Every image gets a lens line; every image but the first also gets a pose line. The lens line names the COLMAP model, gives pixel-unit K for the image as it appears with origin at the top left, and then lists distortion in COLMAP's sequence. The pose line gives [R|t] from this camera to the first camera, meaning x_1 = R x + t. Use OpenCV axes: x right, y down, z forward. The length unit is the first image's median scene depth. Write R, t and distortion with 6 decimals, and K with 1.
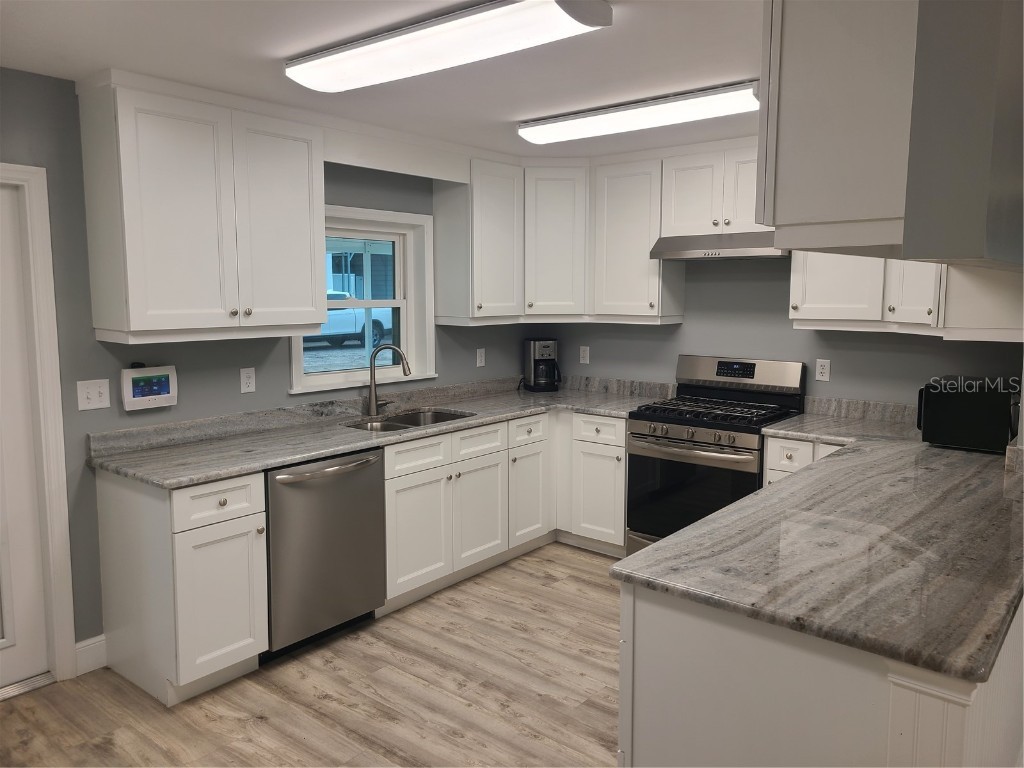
lens RADIAL K [[743.9, 0, 512.0], [0, 743.9, 384.0], [0, 0, 1]] dist [0.057890, -0.000358]
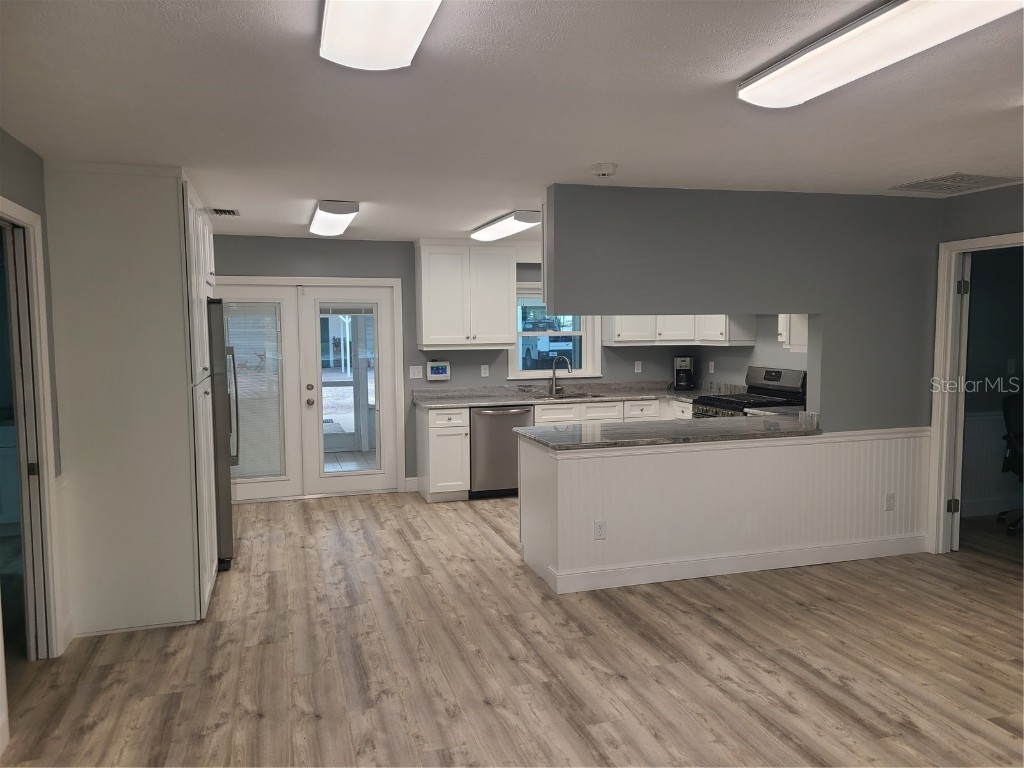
lens RADIAL K [[743.9, 0, 512.0], [0, 743.9, 384.0], [0, 0, 1]] dist [0.057890, -0.000358]
pose [[0.836945, 0.032754, -0.546306, 0.828420], [-0.057645, 0.997931, -0.028480, 0.085356], [0.544243, 0.055328, 0.837101, -0.665787]]
